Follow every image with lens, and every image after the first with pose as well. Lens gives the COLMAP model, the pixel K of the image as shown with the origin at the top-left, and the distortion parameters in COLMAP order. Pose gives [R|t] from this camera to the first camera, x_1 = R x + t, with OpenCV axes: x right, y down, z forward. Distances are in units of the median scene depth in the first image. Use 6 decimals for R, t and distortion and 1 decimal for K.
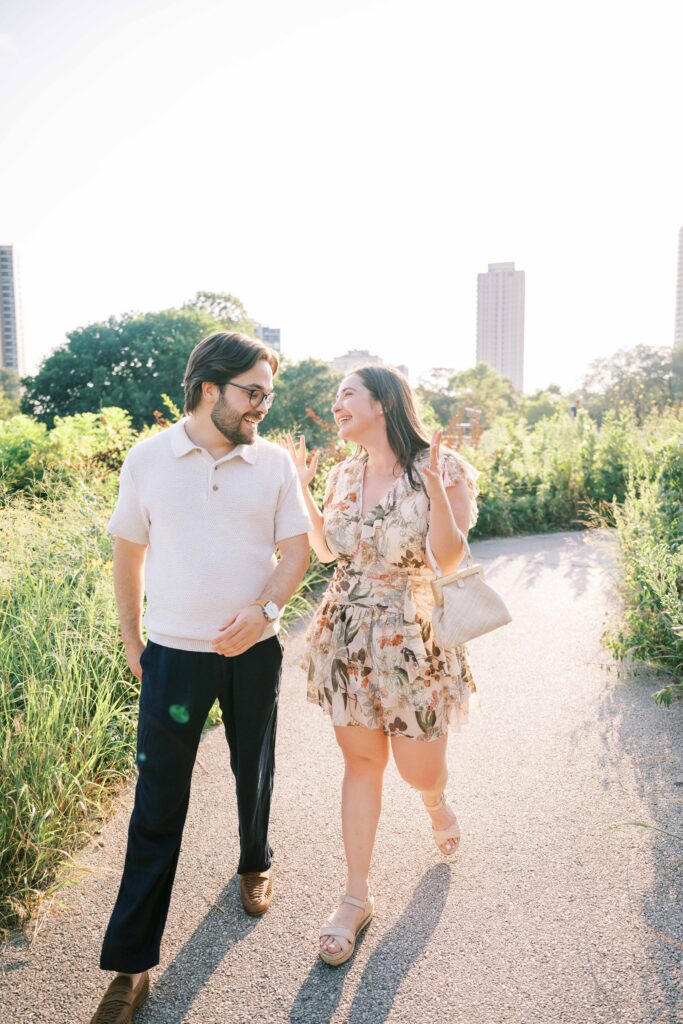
lens RADIAL K [[711.3, 0, 341.5], [0, 711.3, 512.0], [0, 0, 1]] dist [-0.001232, 0.000431]
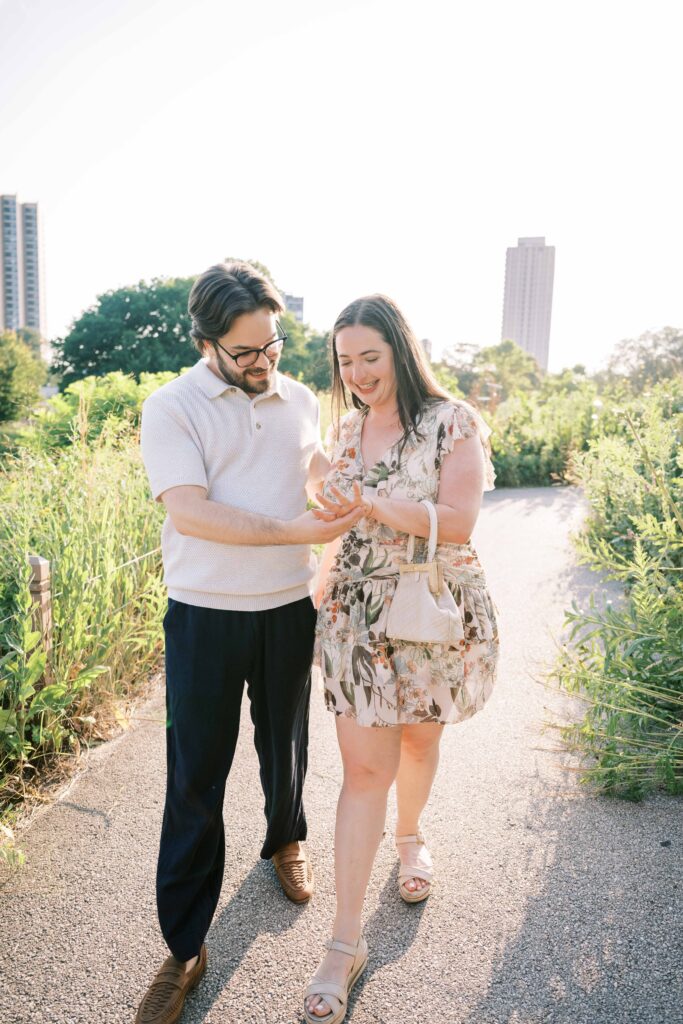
lens RADIAL K [[775.7, 0, 341.5], [0, 775.7, 512.0], [0, 0, 1]] dist [0.003696, 0.003307]
pose [[0.999213, 0.038296, -0.010351, -0.014988], [-0.038077, 0.999063, 0.020594, 0.020190], [0.011130, -0.020184, 0.999734, -0.106725]]
